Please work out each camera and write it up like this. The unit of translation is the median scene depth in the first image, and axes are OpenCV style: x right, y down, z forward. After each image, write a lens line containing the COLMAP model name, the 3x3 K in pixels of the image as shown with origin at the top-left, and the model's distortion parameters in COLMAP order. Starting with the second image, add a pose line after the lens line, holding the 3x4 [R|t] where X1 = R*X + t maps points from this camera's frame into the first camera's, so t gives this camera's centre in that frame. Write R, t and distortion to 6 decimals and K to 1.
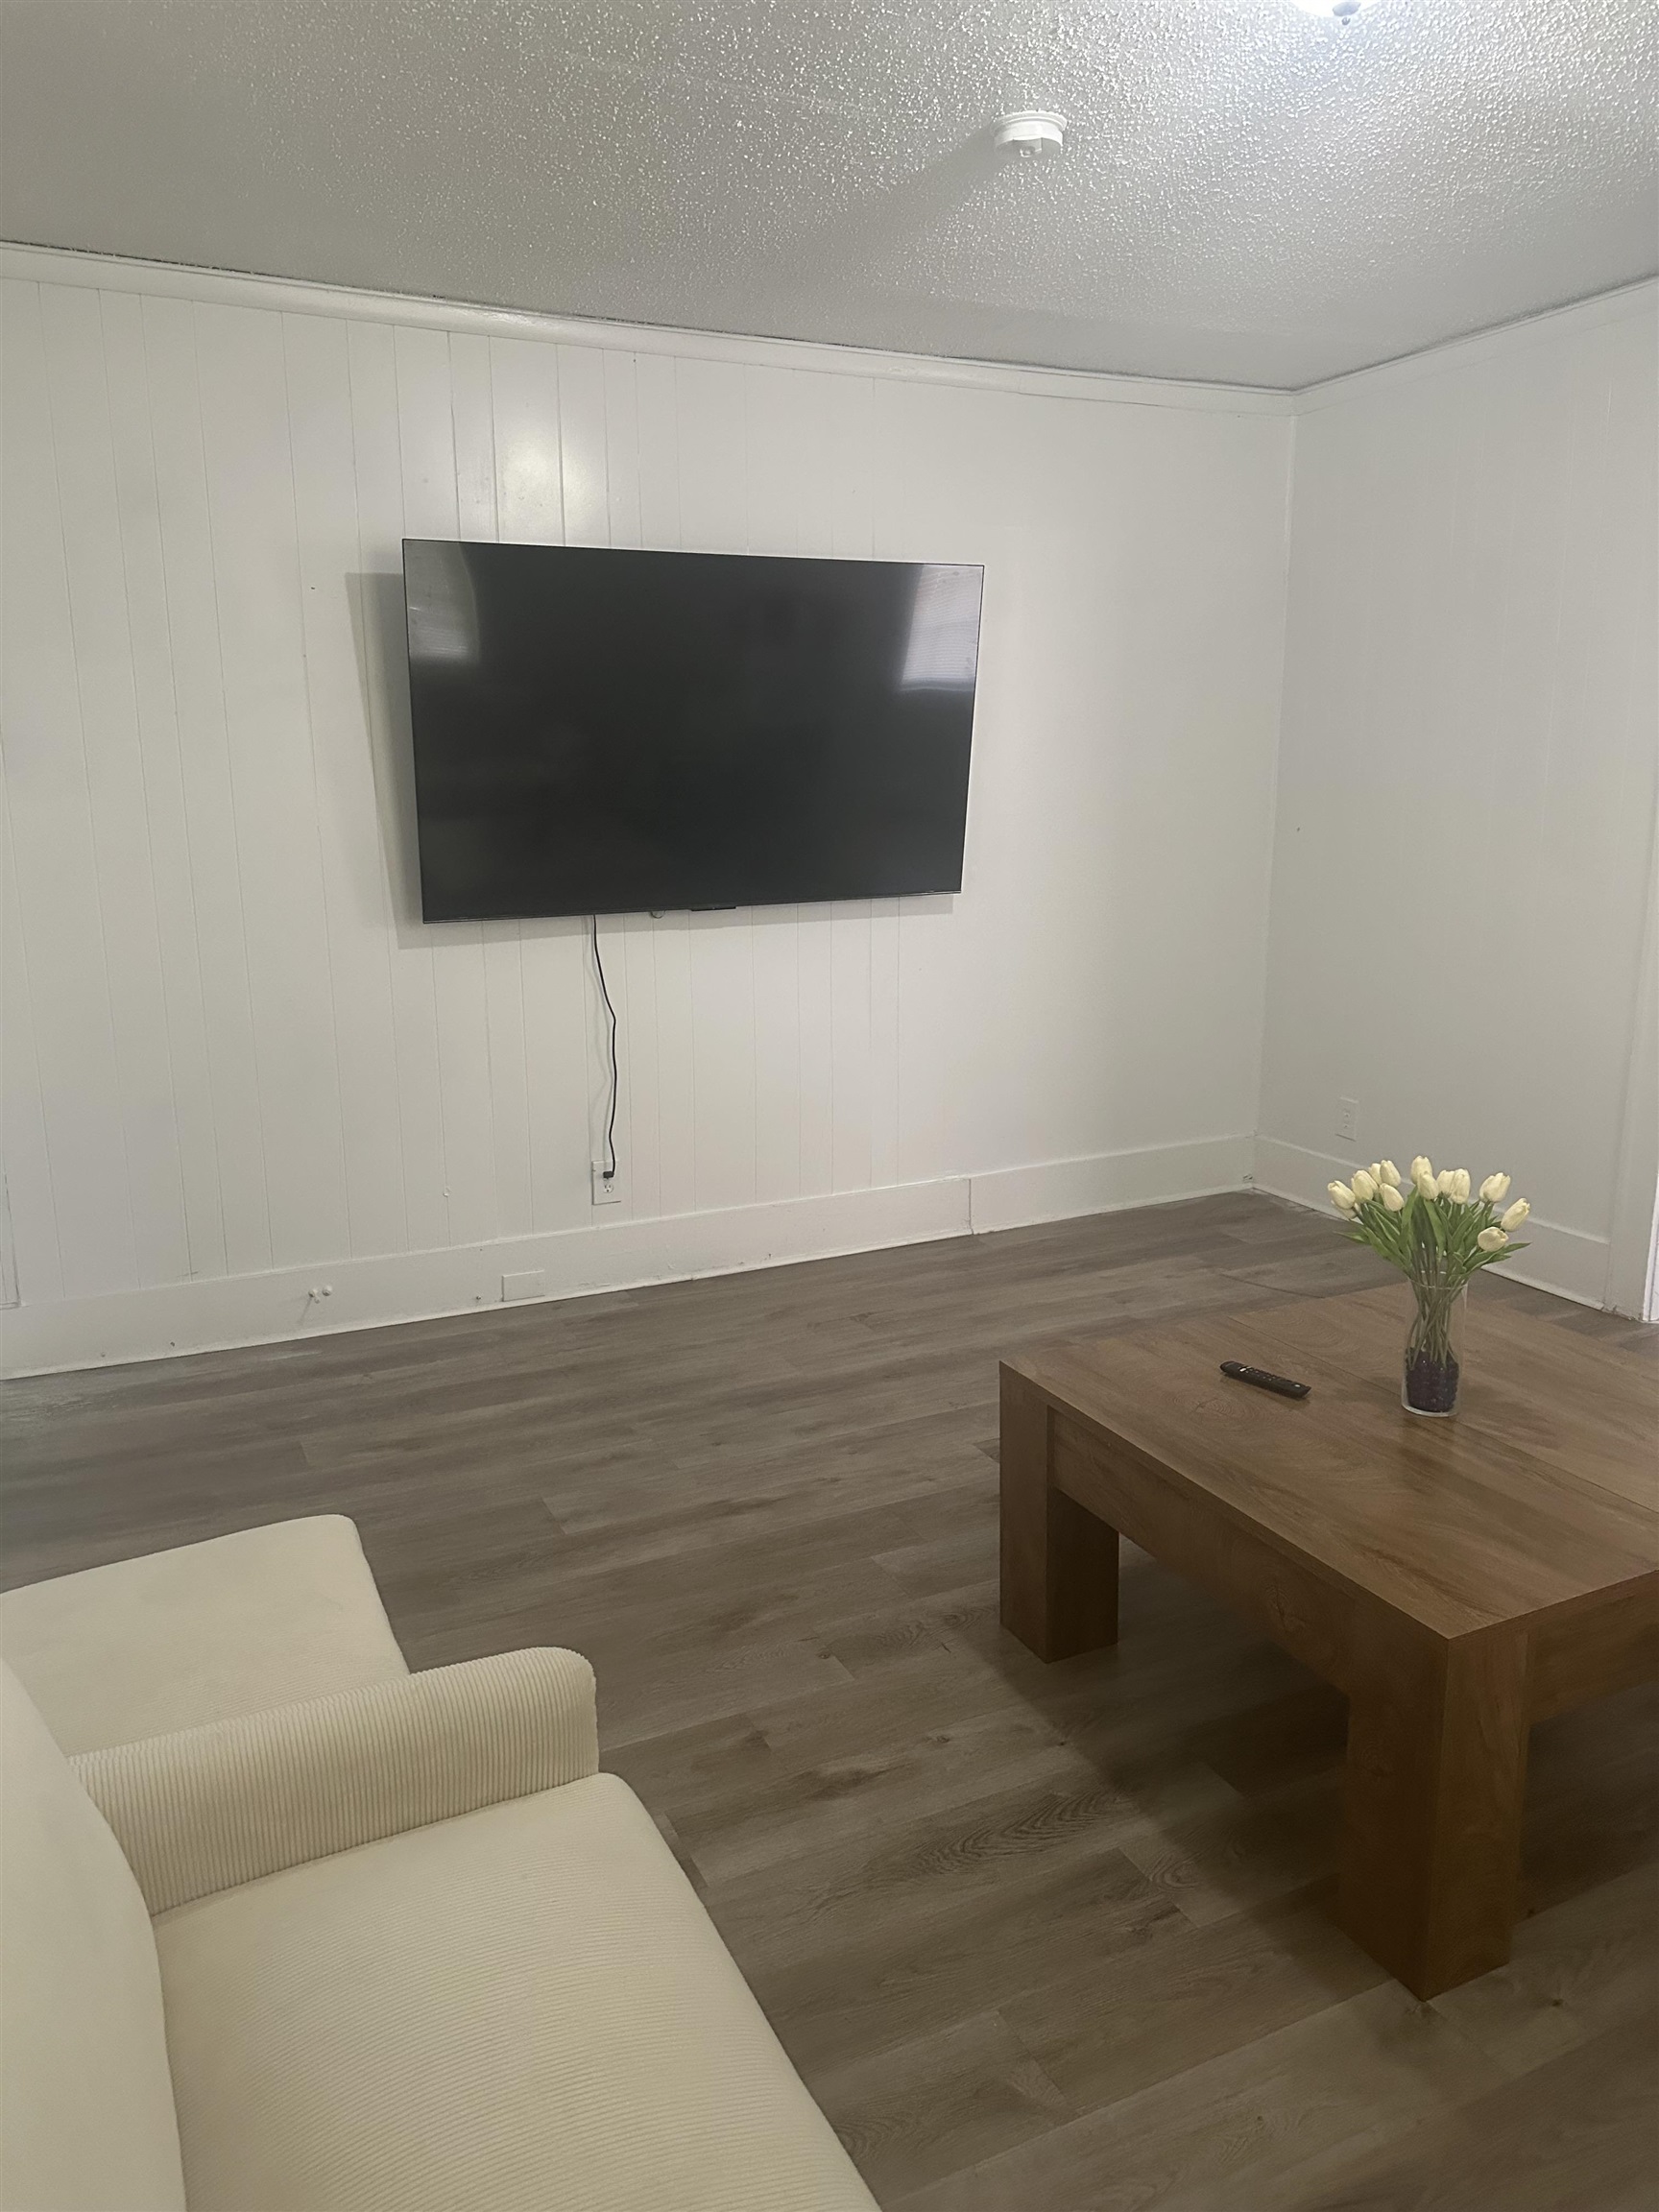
lens RADIAL K [[1565.9, 0, 829.1], [0, 1565.9, 1106.2], [0, 0, 1]] dist [0.037388, -0.007362]
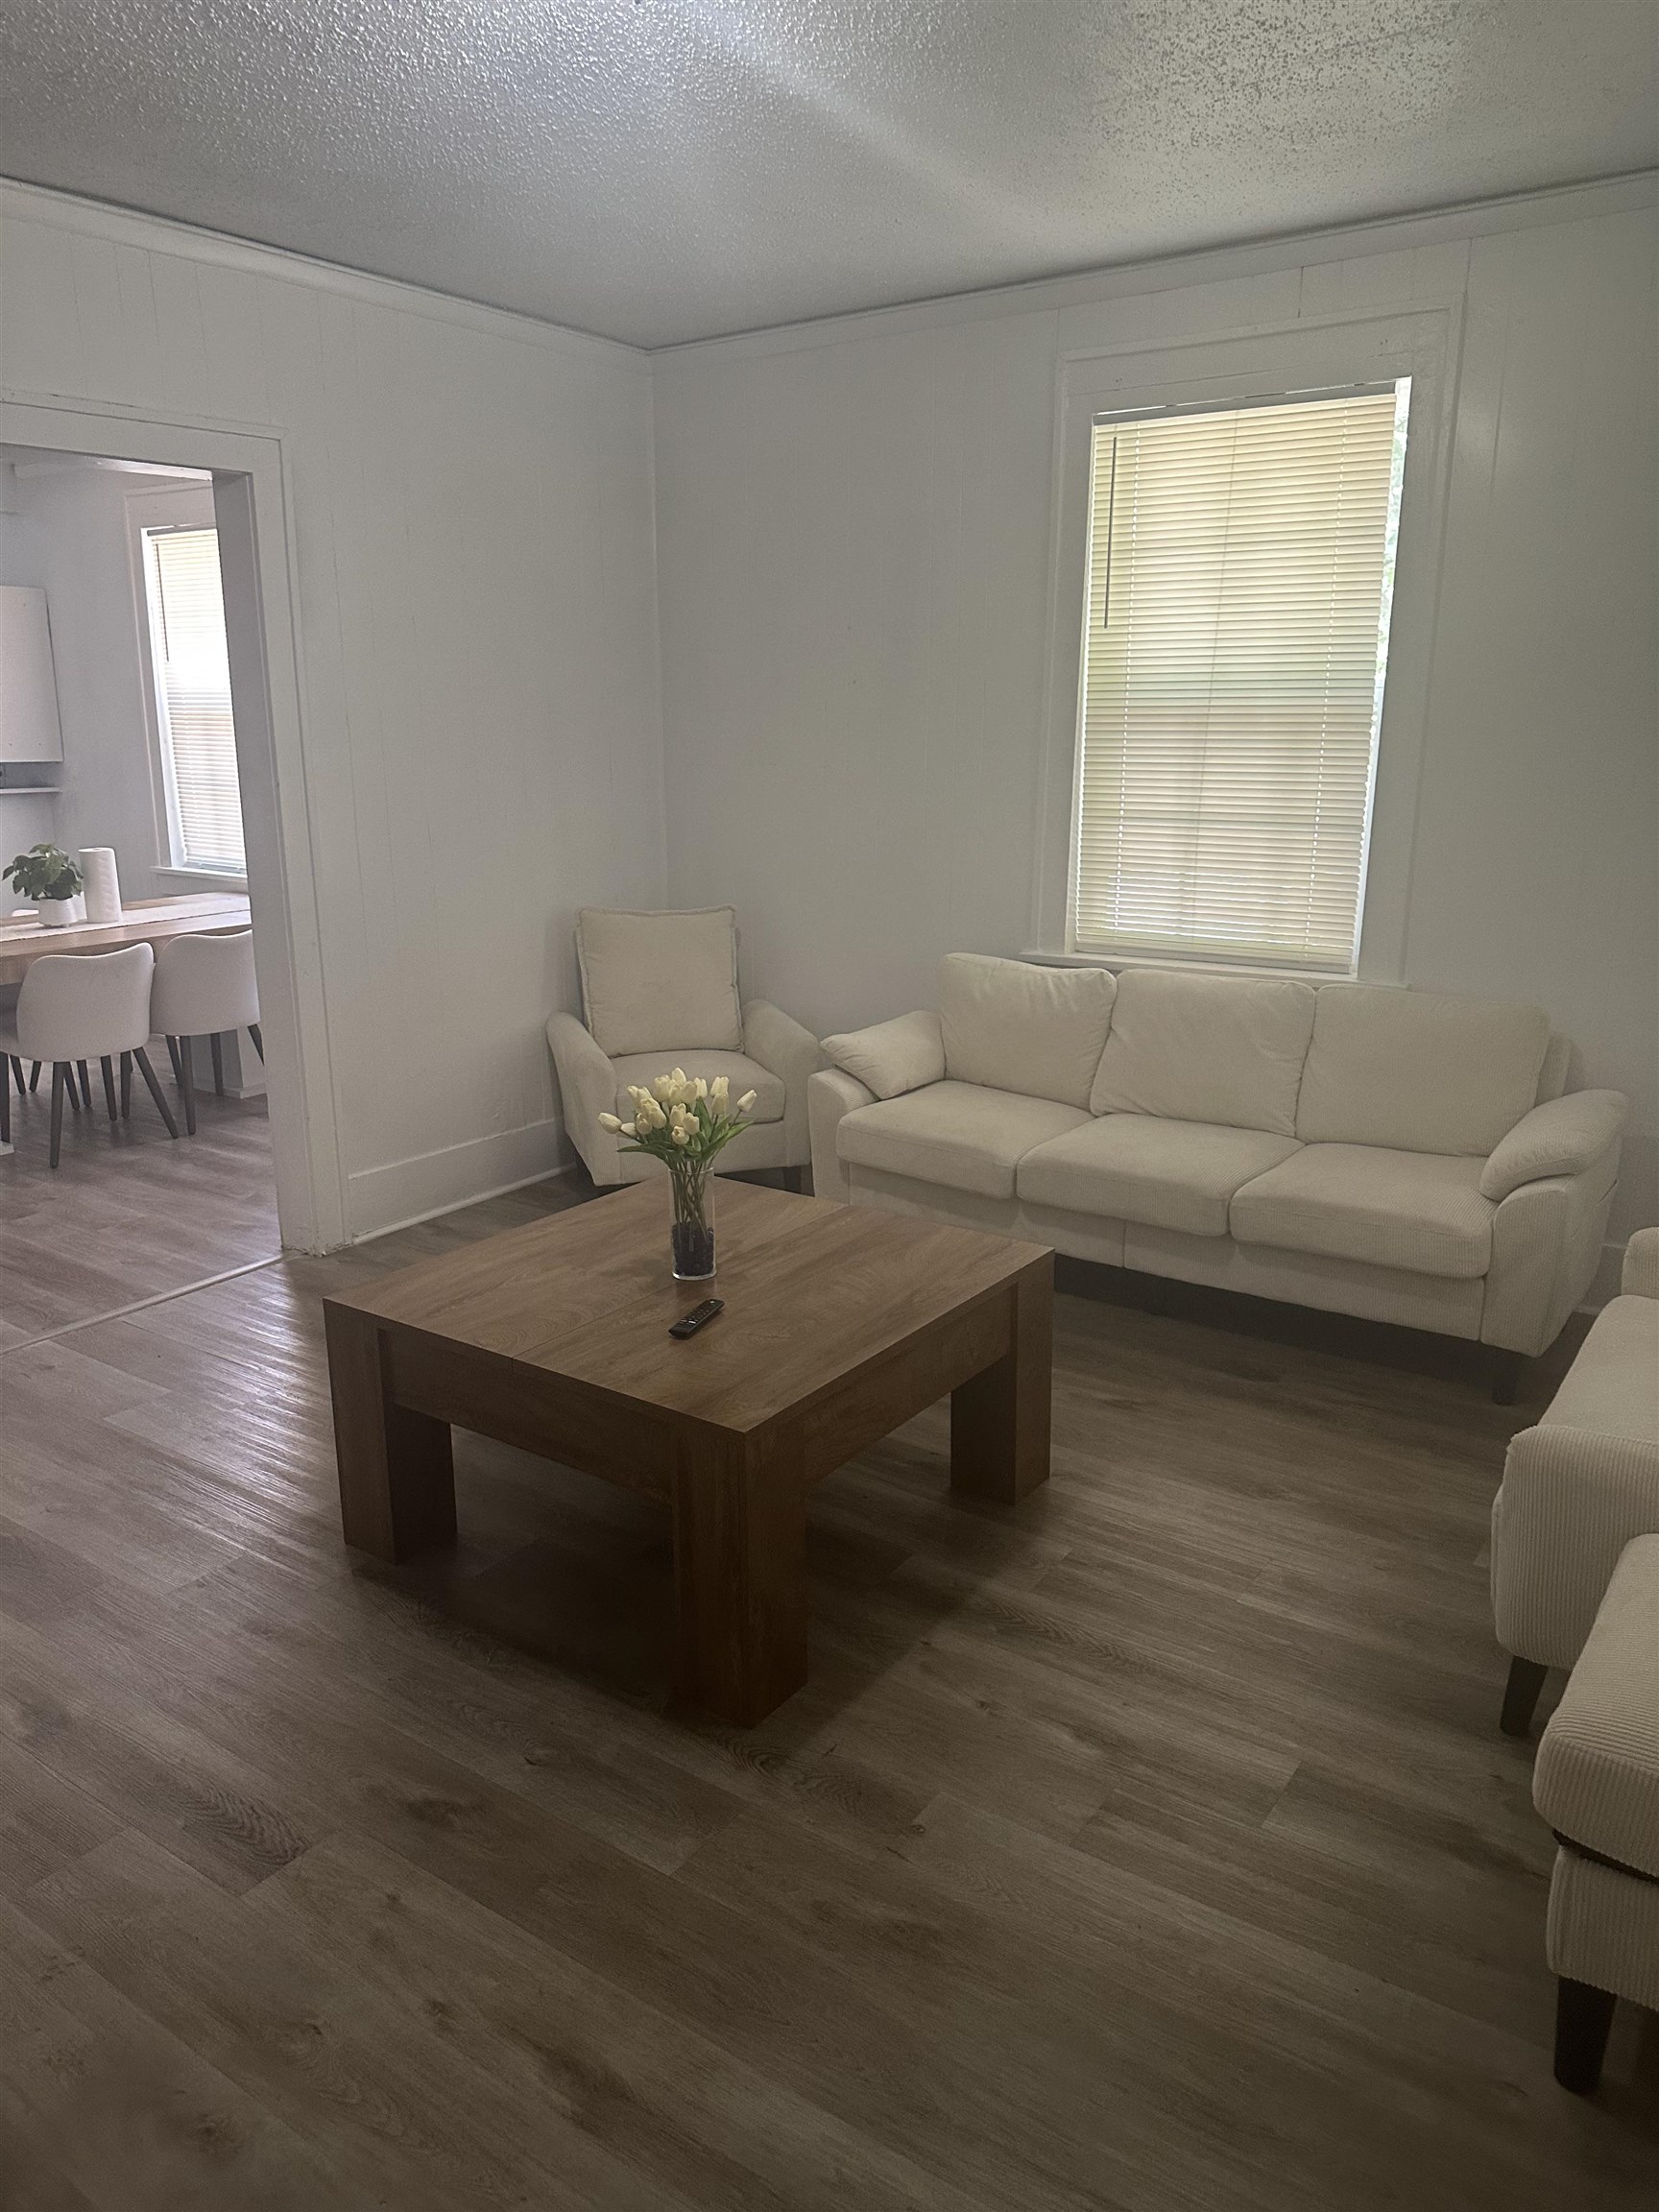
lens RADIAL K [[1565.9, 0, 840.1], [0, 1565.9, 1106.8], [0, 0, 1]] dist [0.037388, -0.007362]
pose [[-0.489350, -0.198679, 0.849154, -0.534495], [0.193594, 0.924660, 0.327910, -0.239374], [-0.850328, 0.324854, -0.414020, 1.114837]]
